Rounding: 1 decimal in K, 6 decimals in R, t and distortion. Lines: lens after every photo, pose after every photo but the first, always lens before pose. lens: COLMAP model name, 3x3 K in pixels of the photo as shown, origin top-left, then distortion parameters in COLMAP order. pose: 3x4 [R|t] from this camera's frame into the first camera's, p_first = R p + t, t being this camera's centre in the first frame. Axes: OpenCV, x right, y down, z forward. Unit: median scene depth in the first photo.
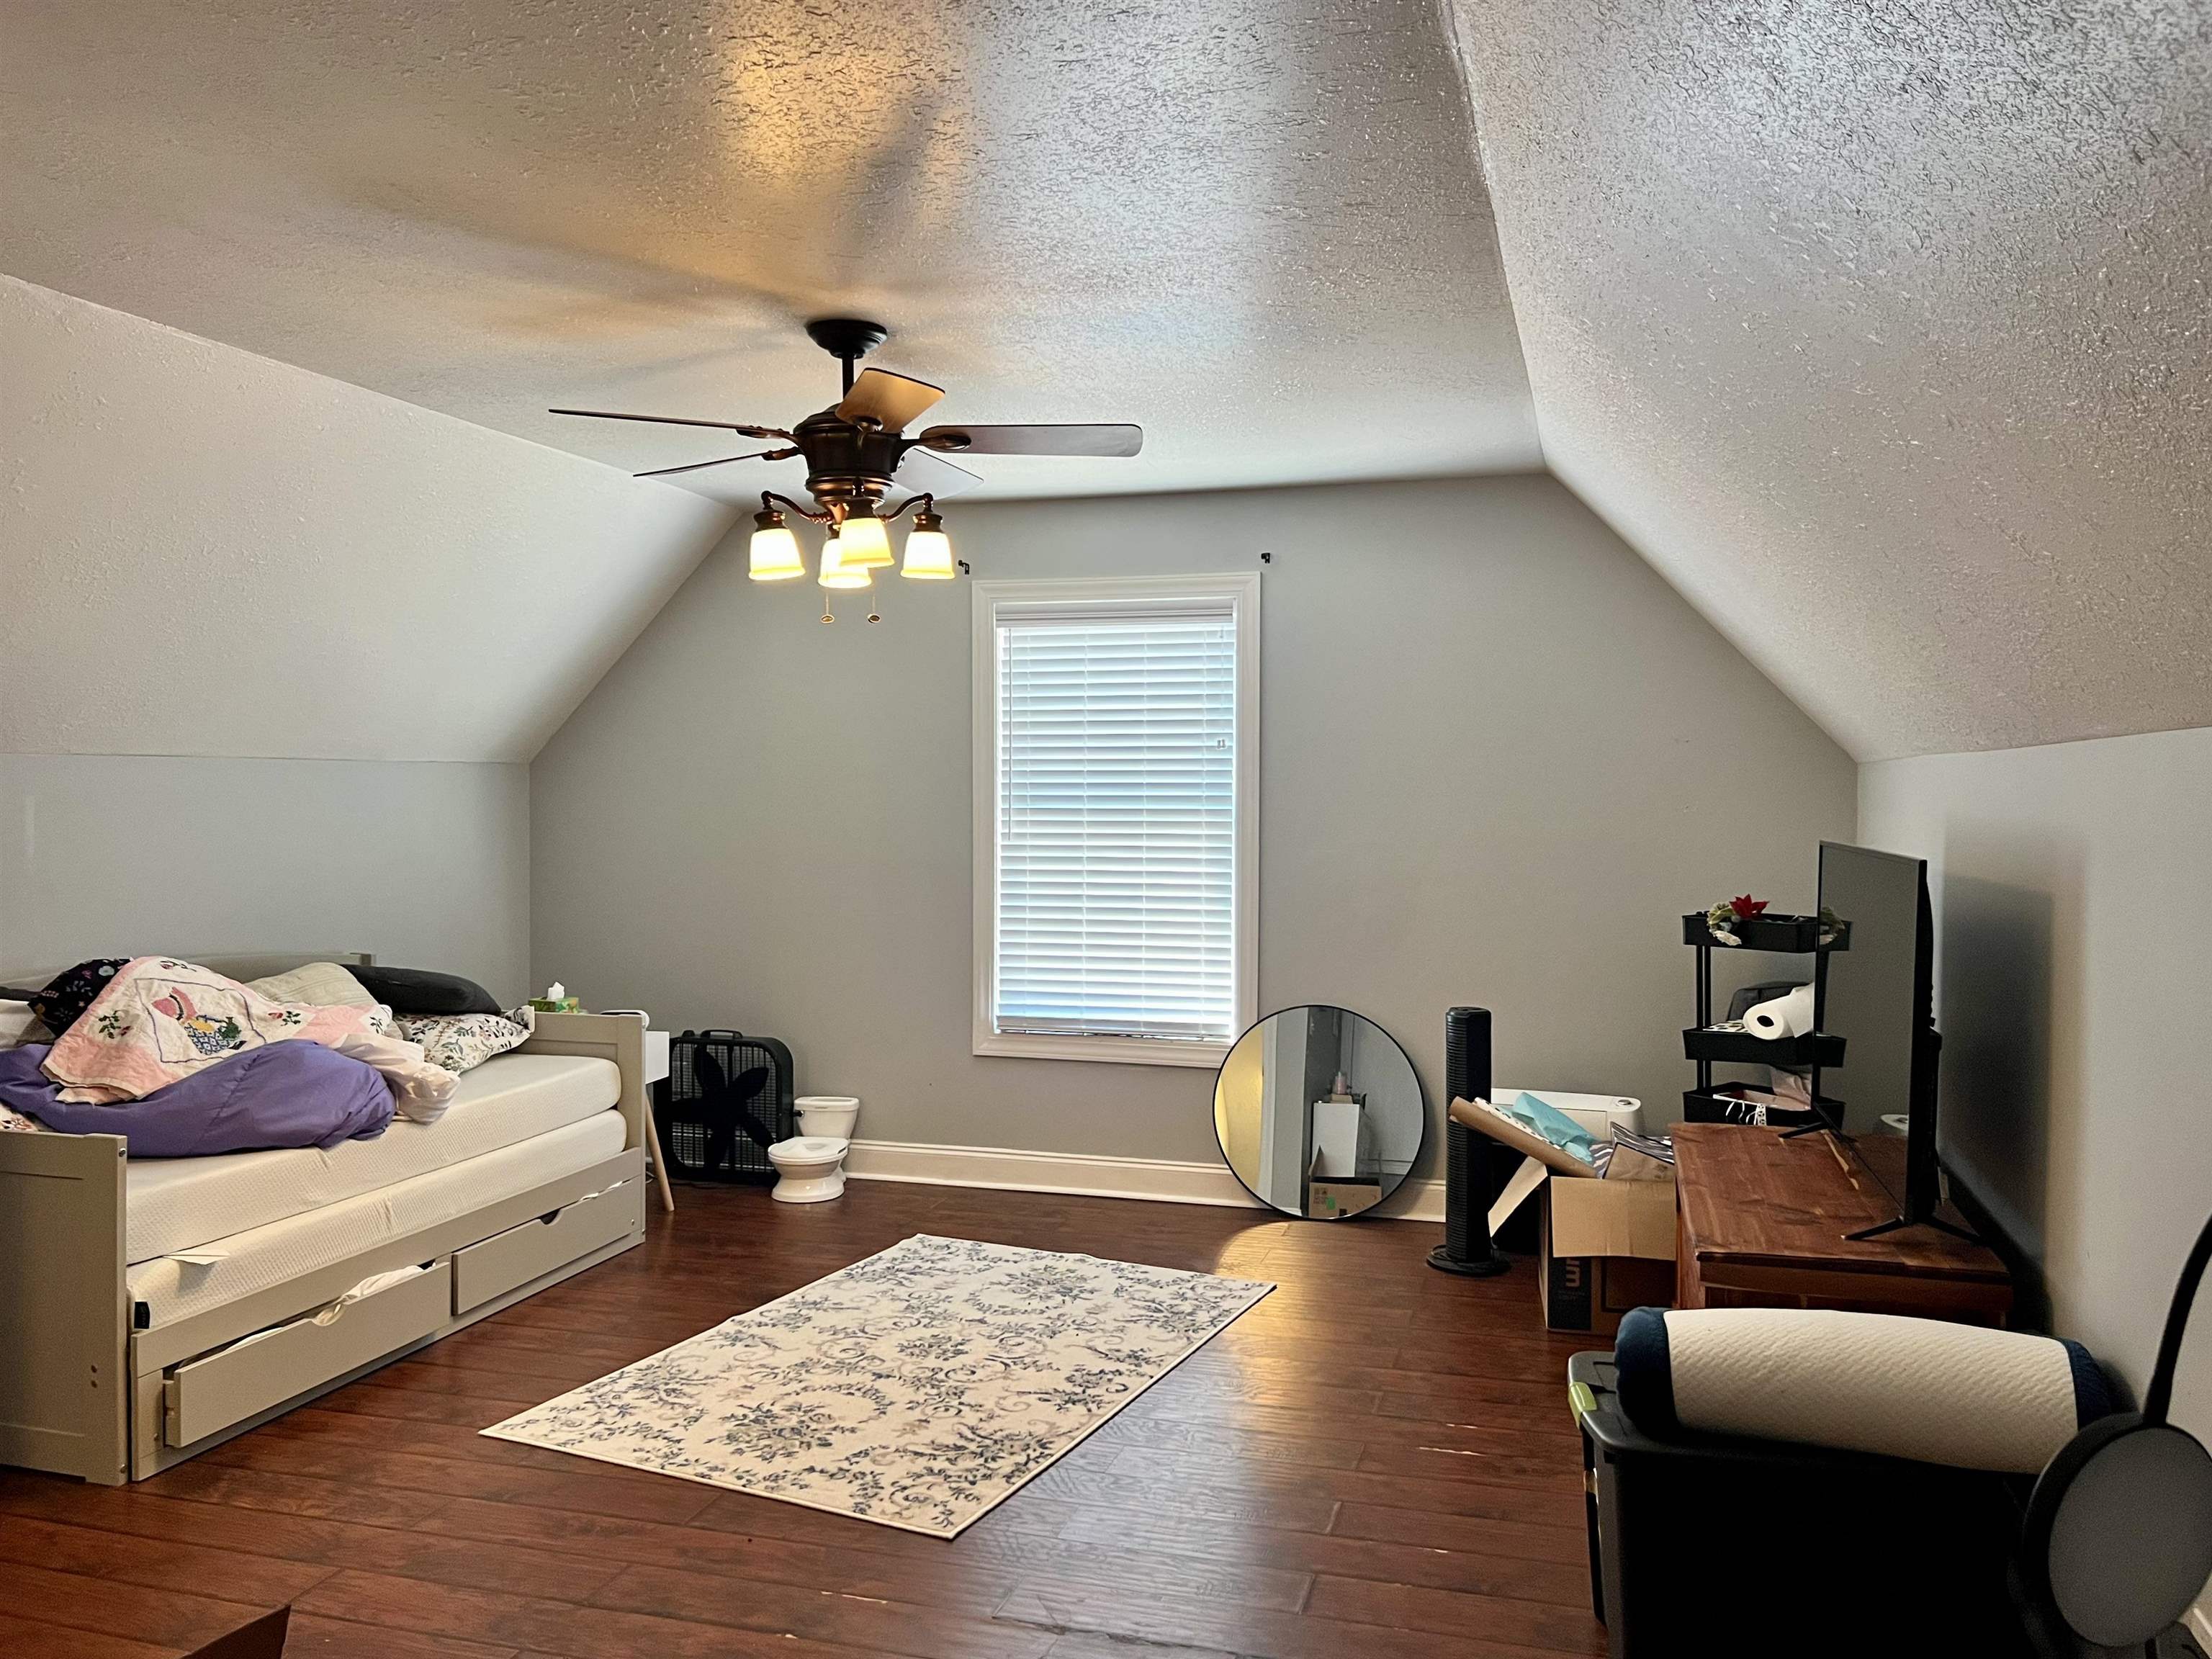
lens RADIAL K [[1689.1, 0, 1106.0], [0, 1689.1, 829.5], [0, 0, 1]] dist [-0.000054, 0.000220]
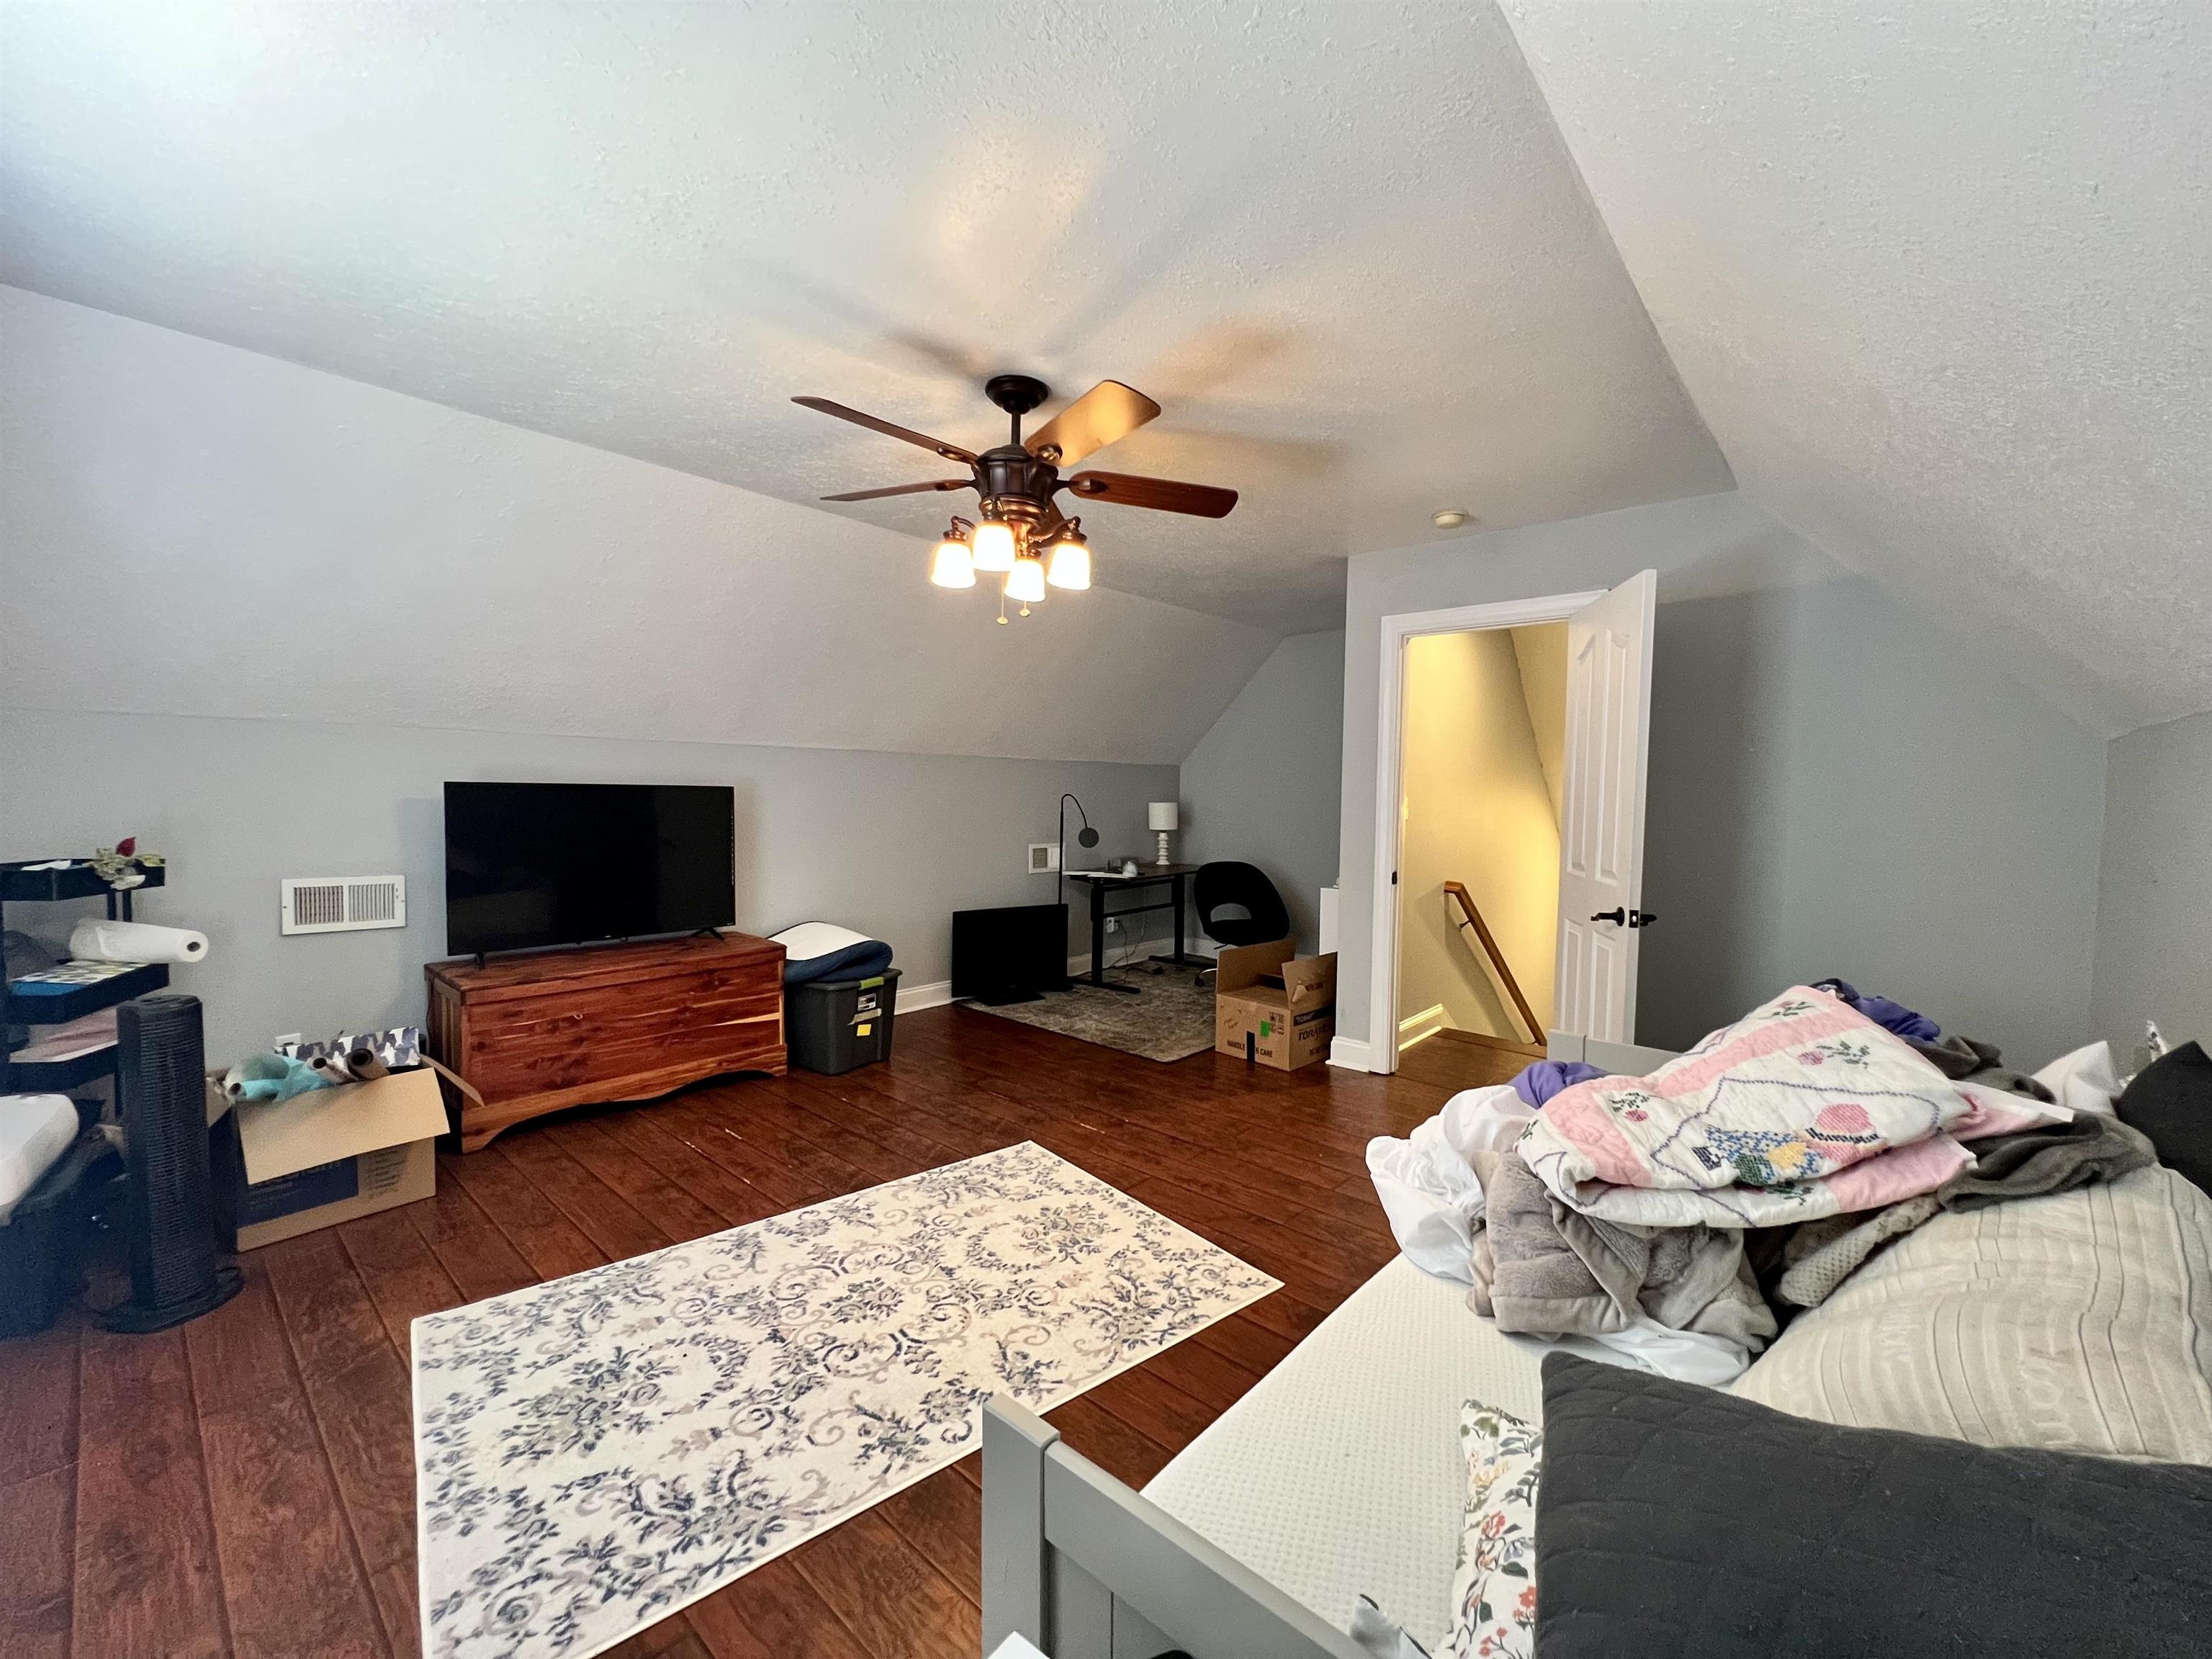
lens RADIAL K [[890.2, 0, 1106.0], [0, 890.2, 829.5], [0, 0, 1]] dist [0.012478, 0.000003]
pose [[-0.906478, -0.038632, 0.420483, -0.478872], [-0.010621, 0.997577, 0.068755, -0.014283], [-0.422120, 0.057859, -0.904692, 1.511545]]
